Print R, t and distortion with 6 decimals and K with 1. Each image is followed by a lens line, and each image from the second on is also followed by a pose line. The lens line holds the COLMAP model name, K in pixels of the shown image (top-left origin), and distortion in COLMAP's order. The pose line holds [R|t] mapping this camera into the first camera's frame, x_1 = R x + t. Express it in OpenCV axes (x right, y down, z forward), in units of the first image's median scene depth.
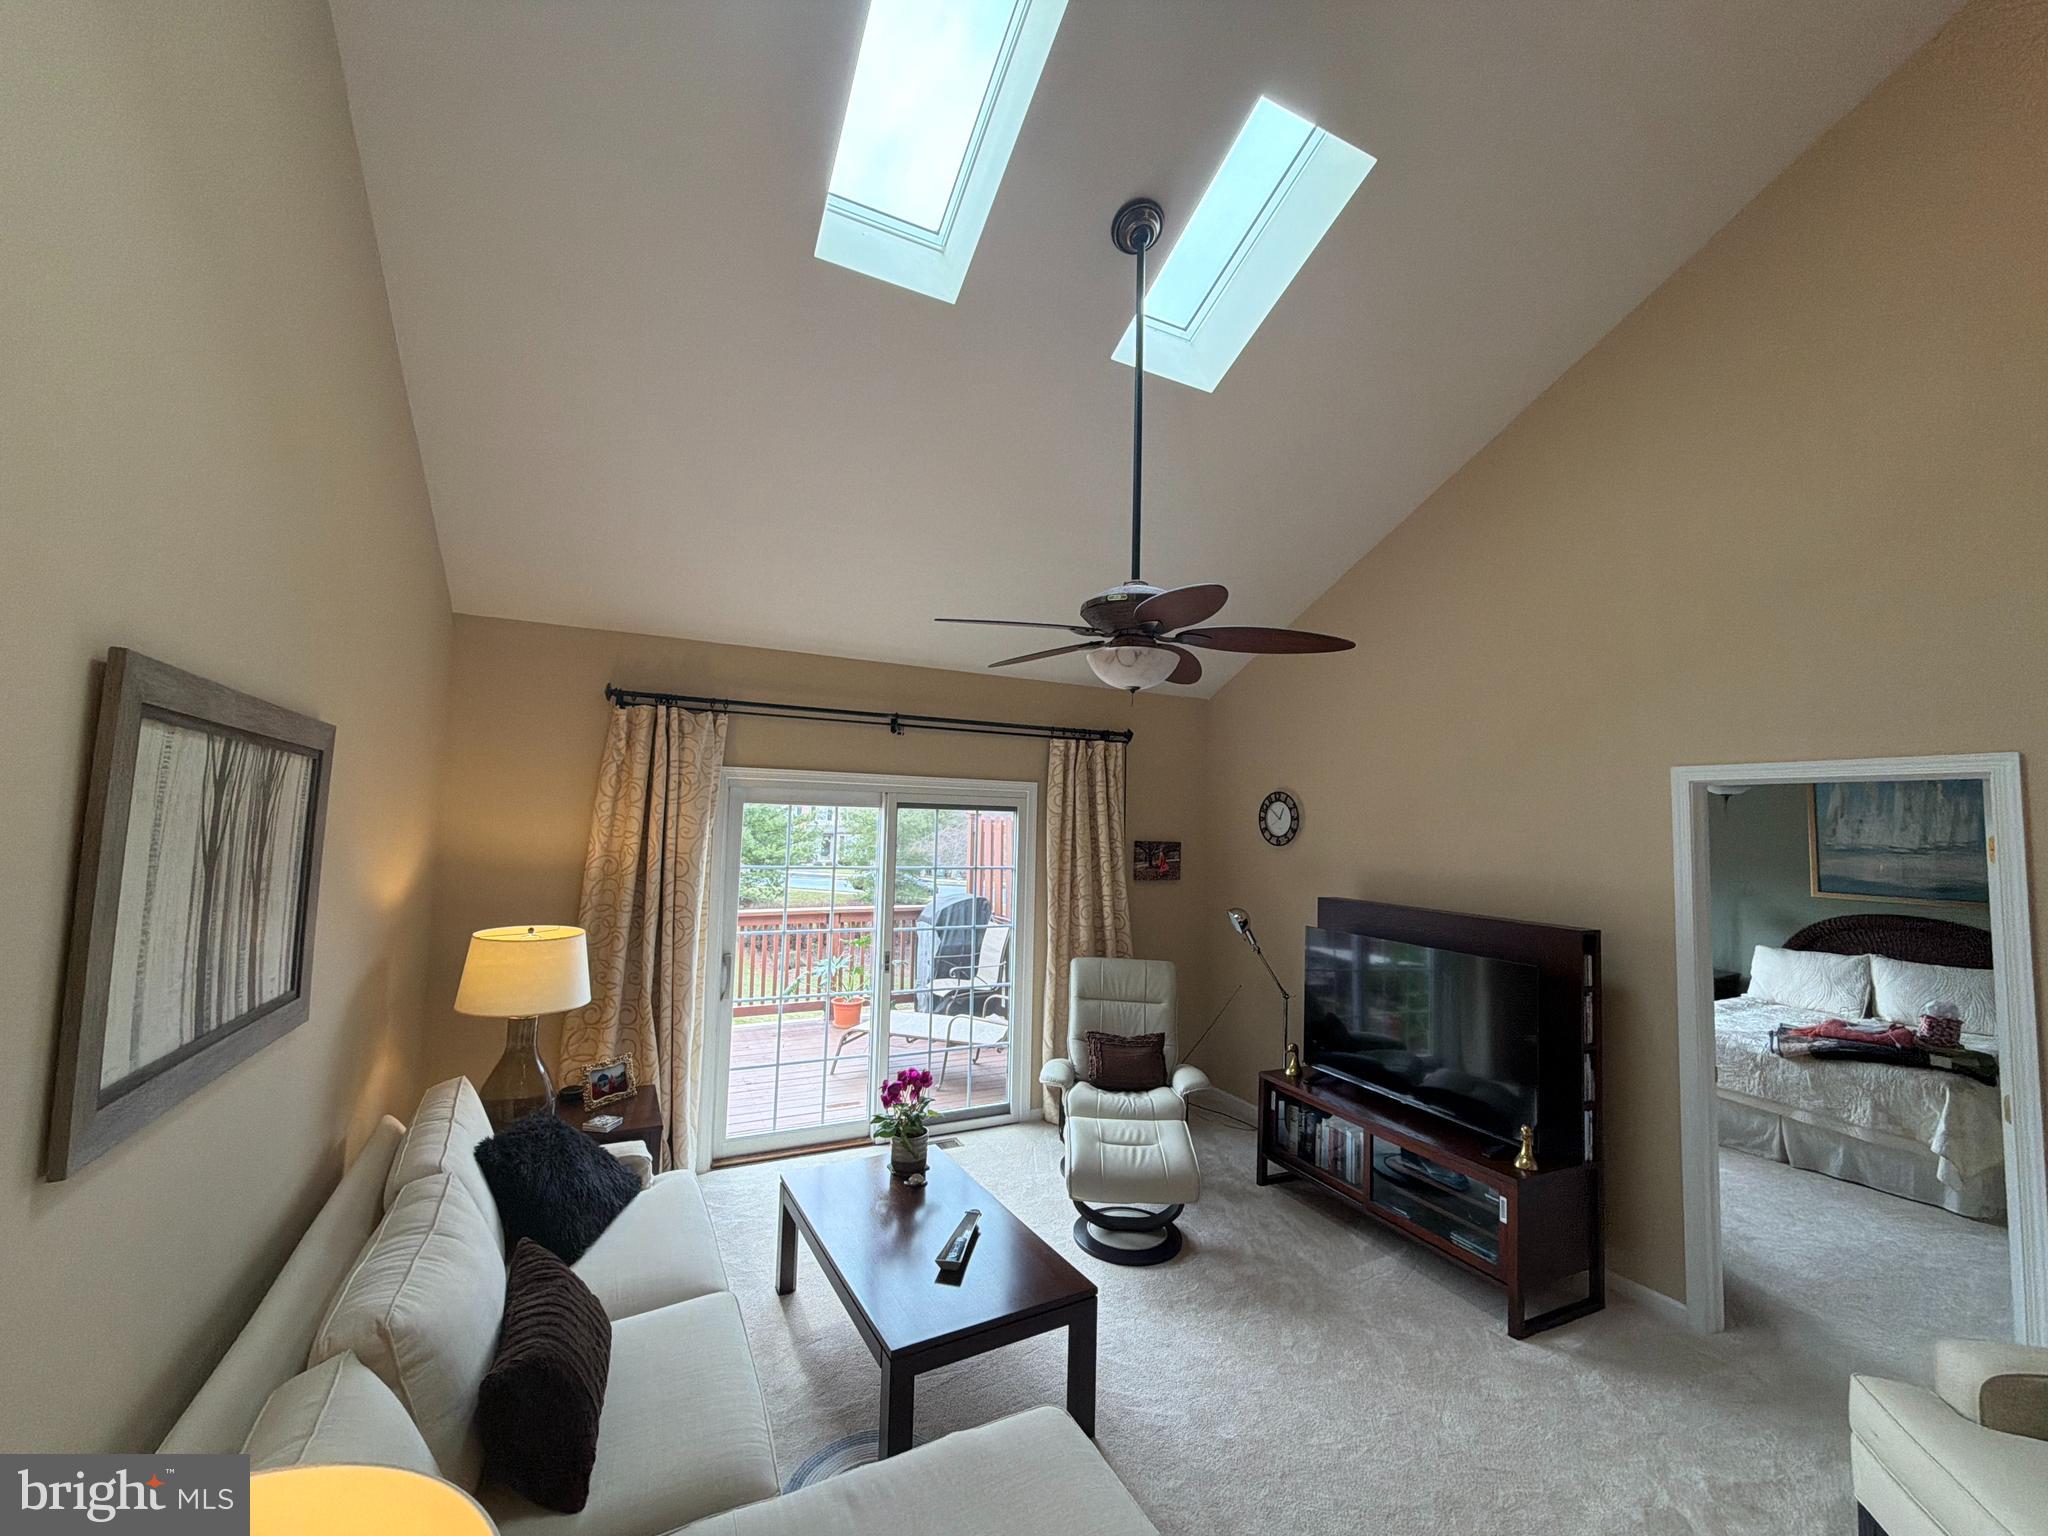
lens RADIAL K [[823.1, 0, 1036.8], [0, 823.1, 769.6], [0, 0, 1]] dist [0.009363, 0.000937]
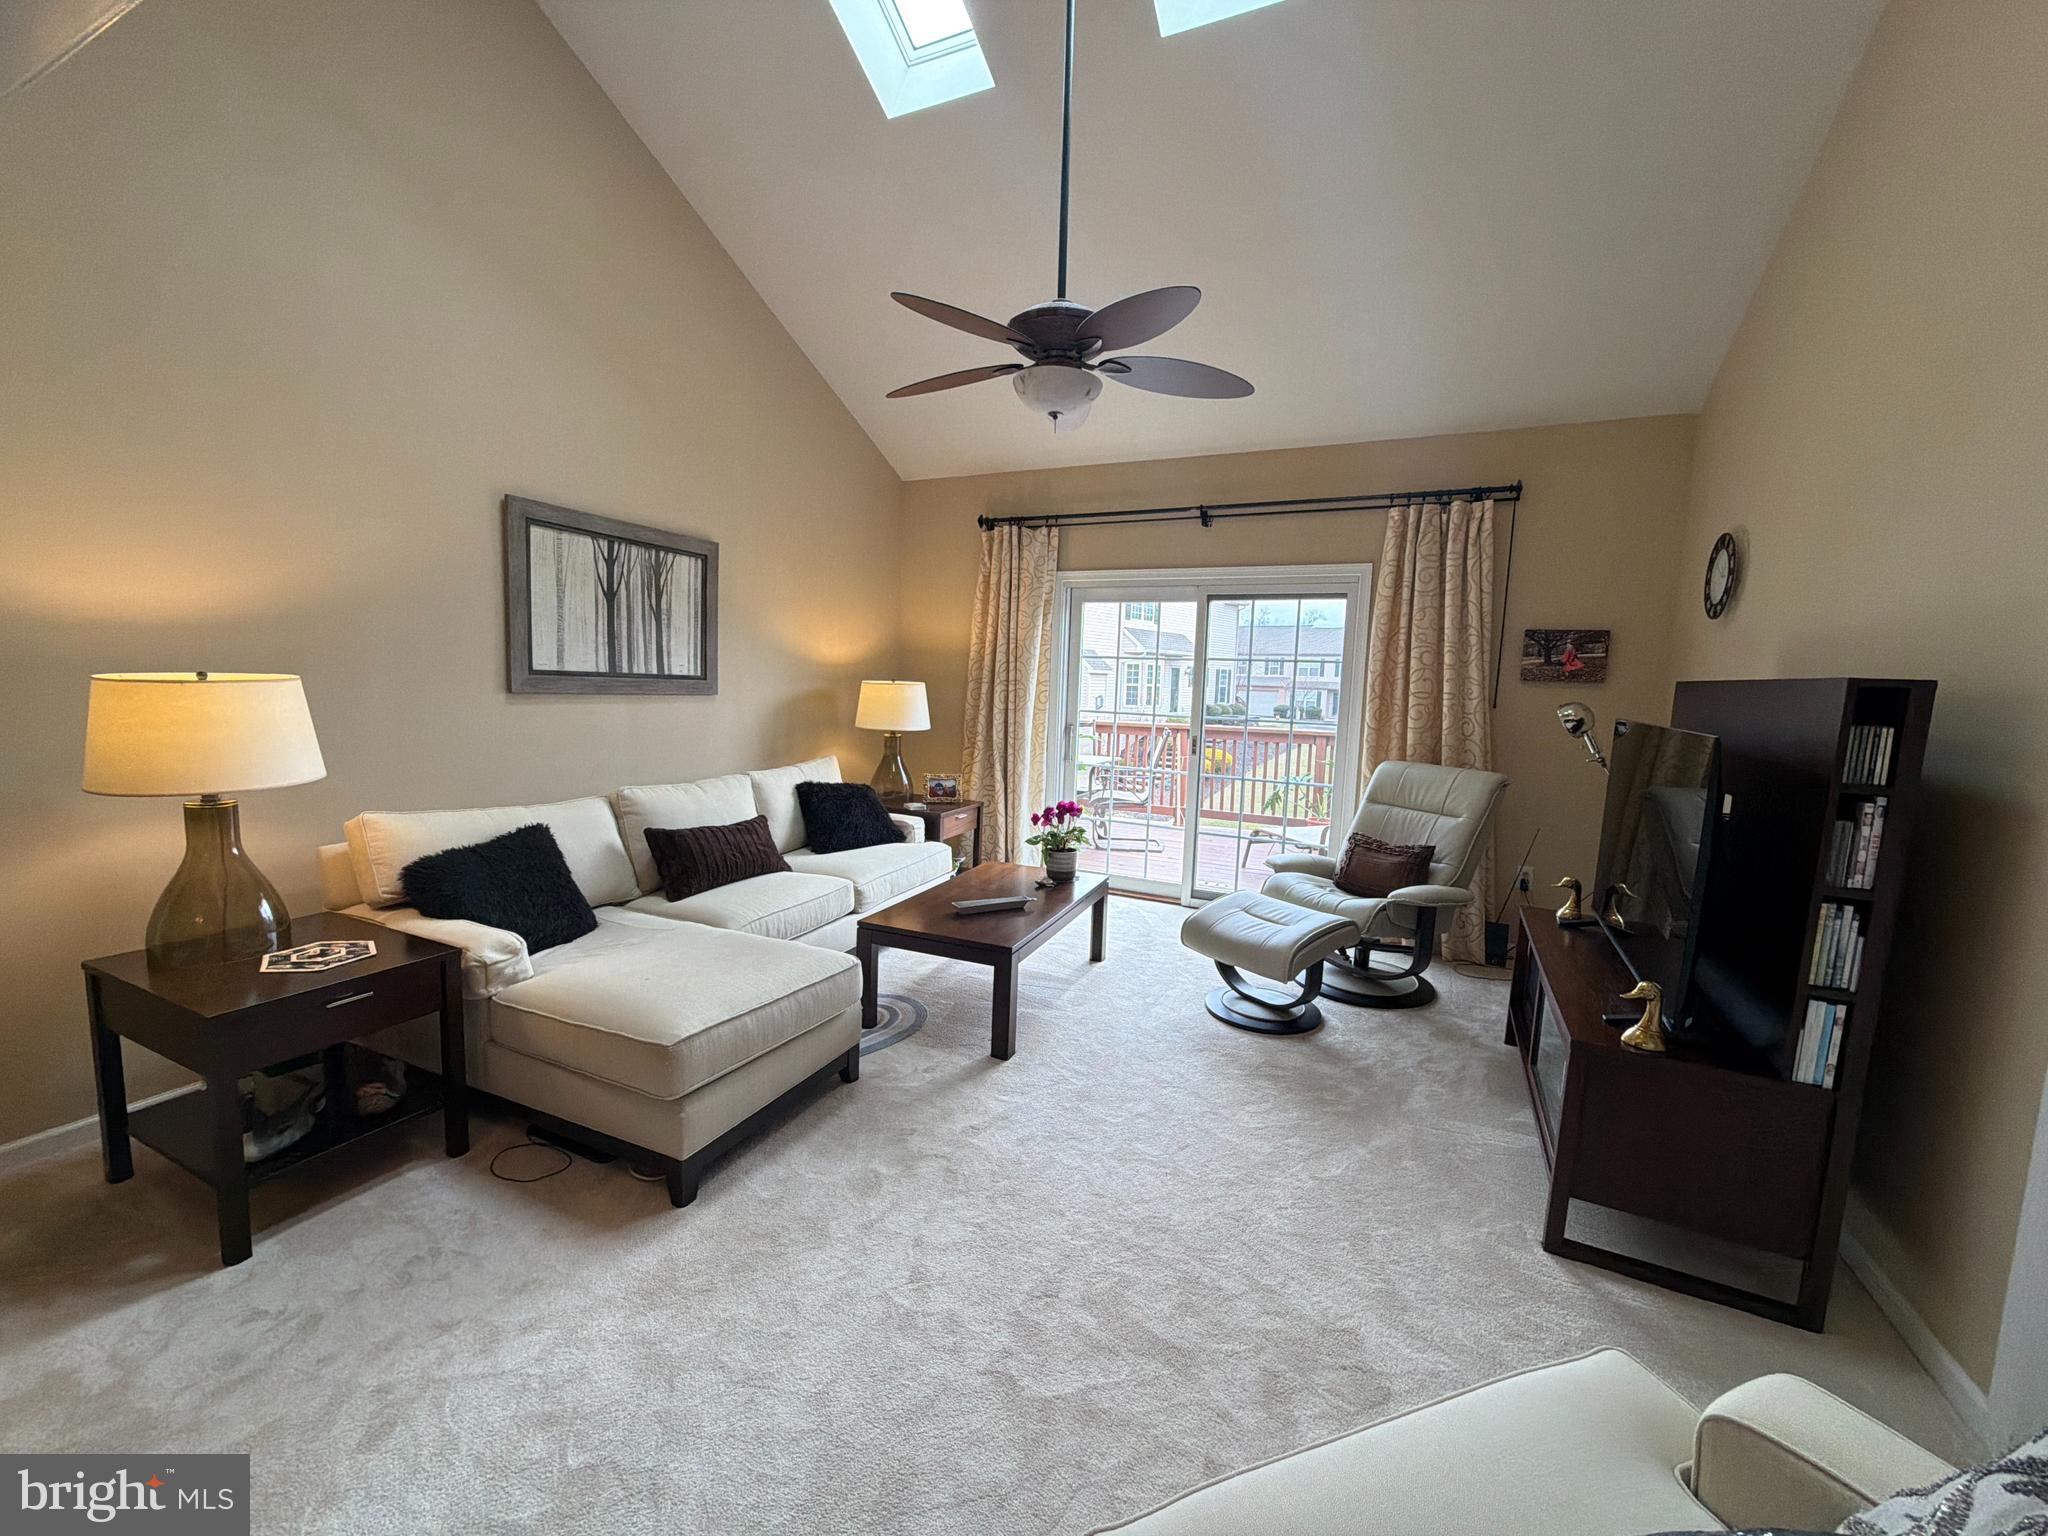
lens RADIAL K [[823.1, 0, 1021.3], [0, 823.1, 767.2], [0, 0, 1]] dist [0.009363, 0.000937]
pose [[0.612229, 0.081655, -0.786453, 0.517533], [0.035683, 0.990786, 0.130648, 0.110813], [0.789875, -0.108049, 0.603674, 0.167410]]
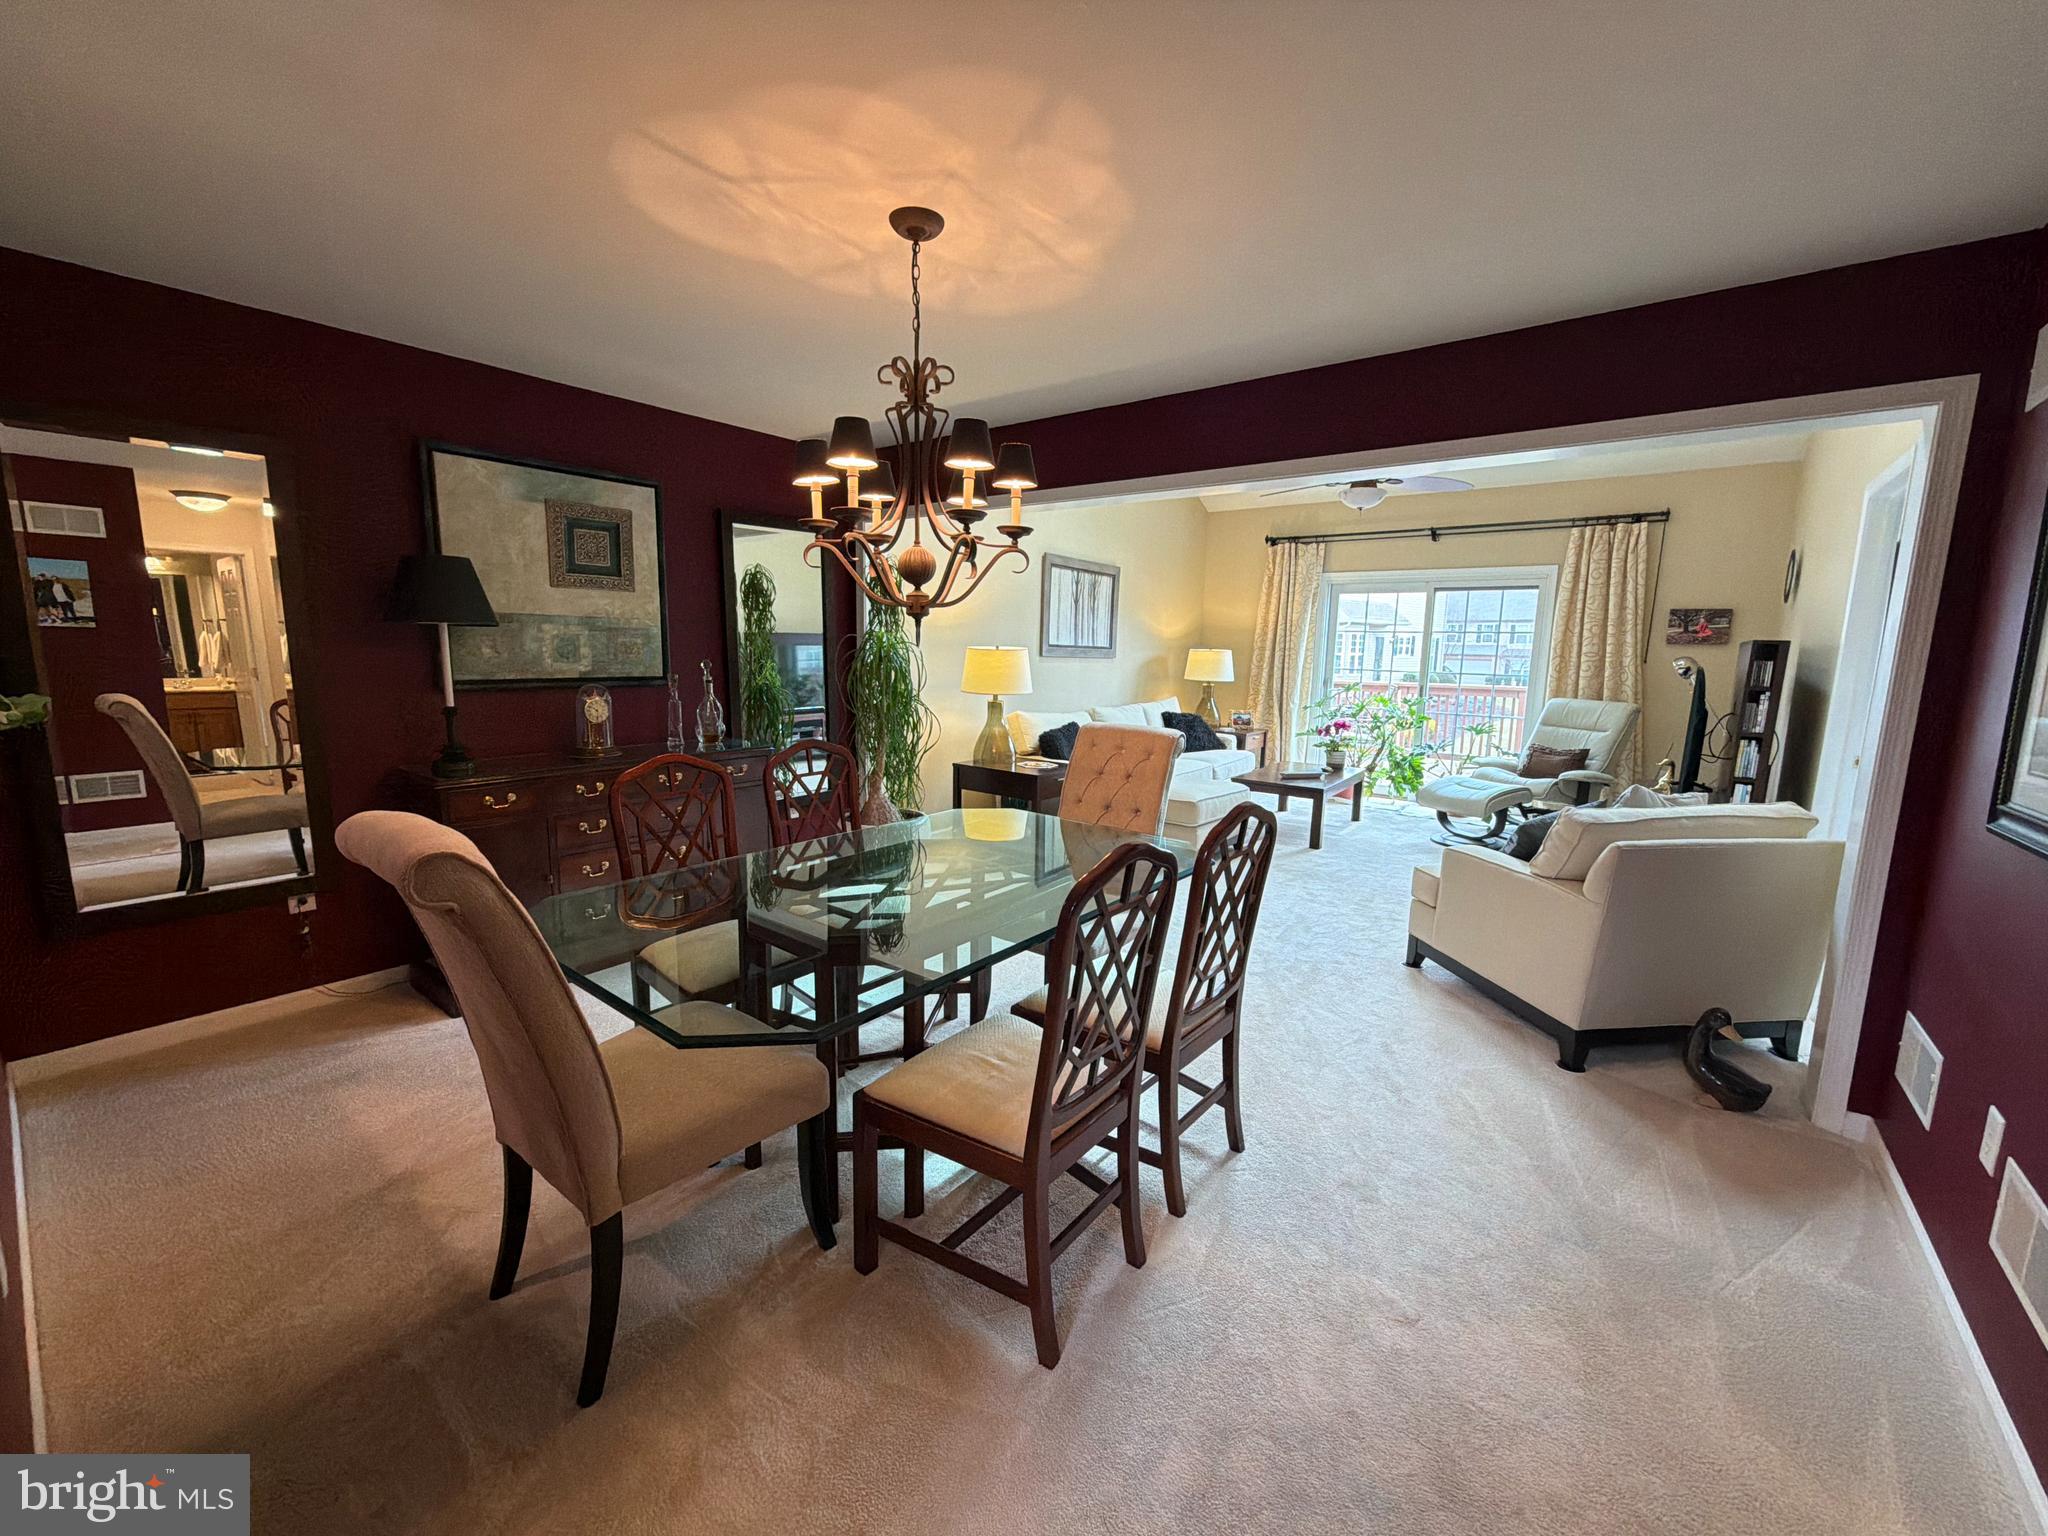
lens RADIAL K [[823.1, 0, 1022.8], [0, 823.1, 766.3], [0, 0, 1]] dist [0.009363, 0.000937]
pose [[0.431949, 0.117975, -0.894149, 0.897889], [0.048727, 0.986907, 0.153753, 0.093537], [0.900581, -0.109983, 0.420545, -0.355224]]
